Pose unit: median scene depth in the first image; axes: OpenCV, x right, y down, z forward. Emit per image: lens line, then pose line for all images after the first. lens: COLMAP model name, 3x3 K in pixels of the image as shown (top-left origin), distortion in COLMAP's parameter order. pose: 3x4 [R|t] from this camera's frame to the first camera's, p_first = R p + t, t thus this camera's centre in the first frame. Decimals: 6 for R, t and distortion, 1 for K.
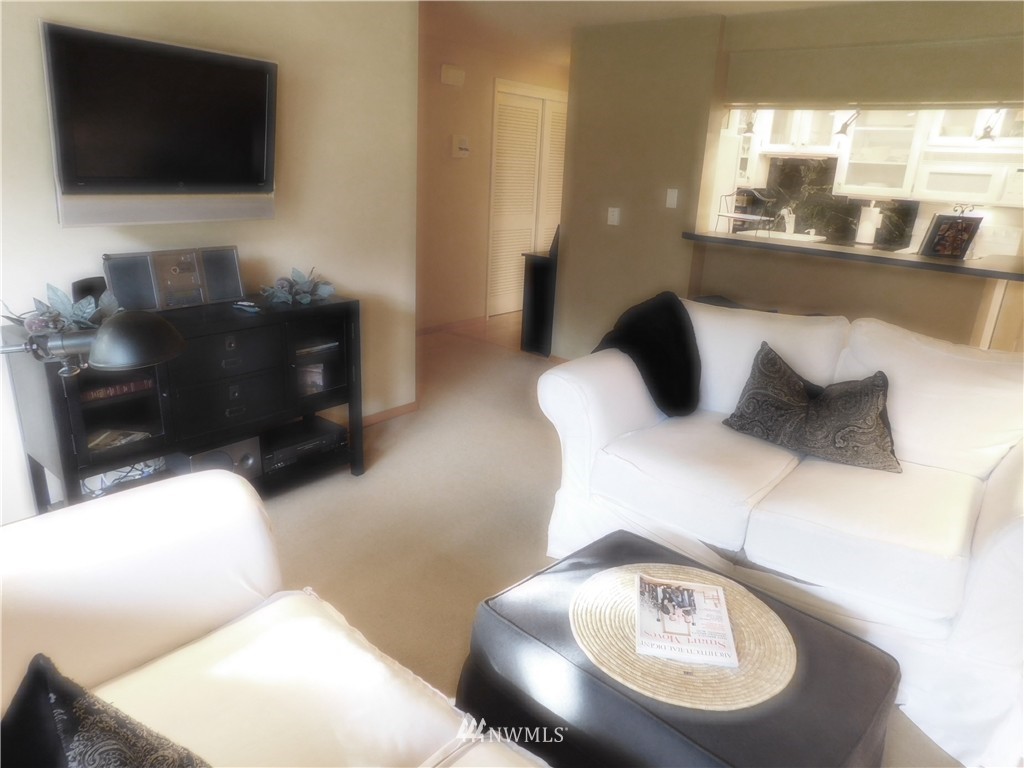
lens RADIAL K [[683.2, 0, 515.2], [0, 683.2, 374.8], [0, 0, 1]] dist [-0.008880, 0.013978]
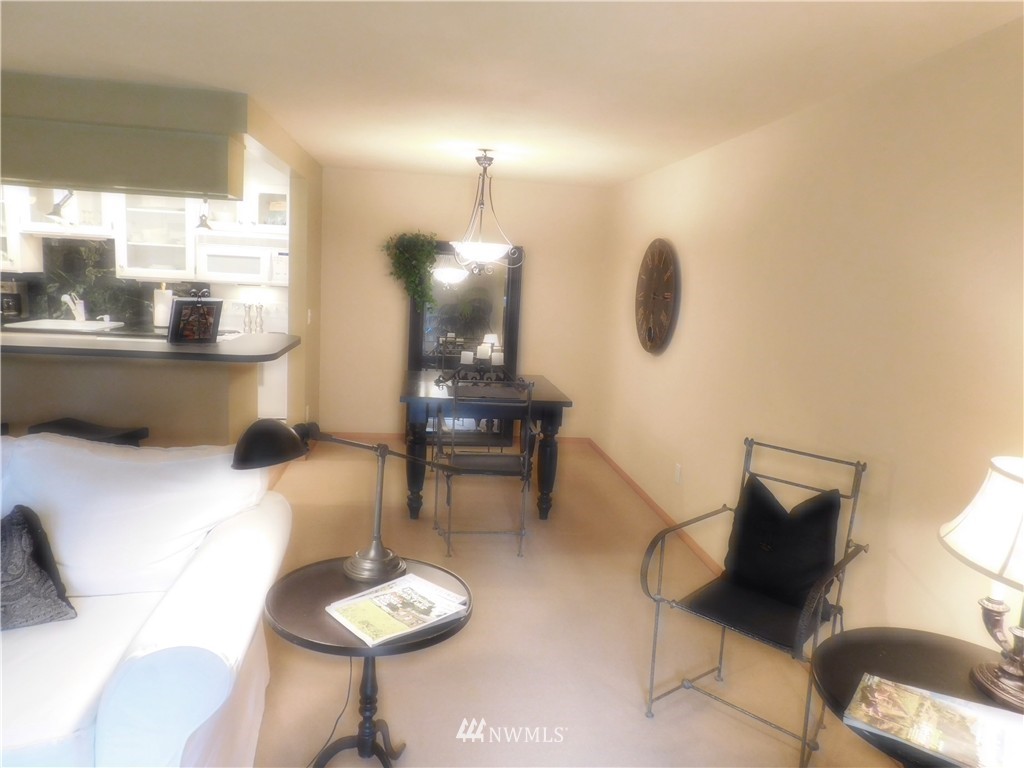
lens RADIAL K [[683.2, 0, 516.5], [0, 683.2, 381.4], [0, 0, 1]] dist [-0.008880, 0.013978]
pose [[0.673388, -0.136945, 0.726495, 0.138982], [0.205820, 0.978569, -0.006313, -0.008700], [-0.710061, 0.153779, 0.687143, -0.002492]]
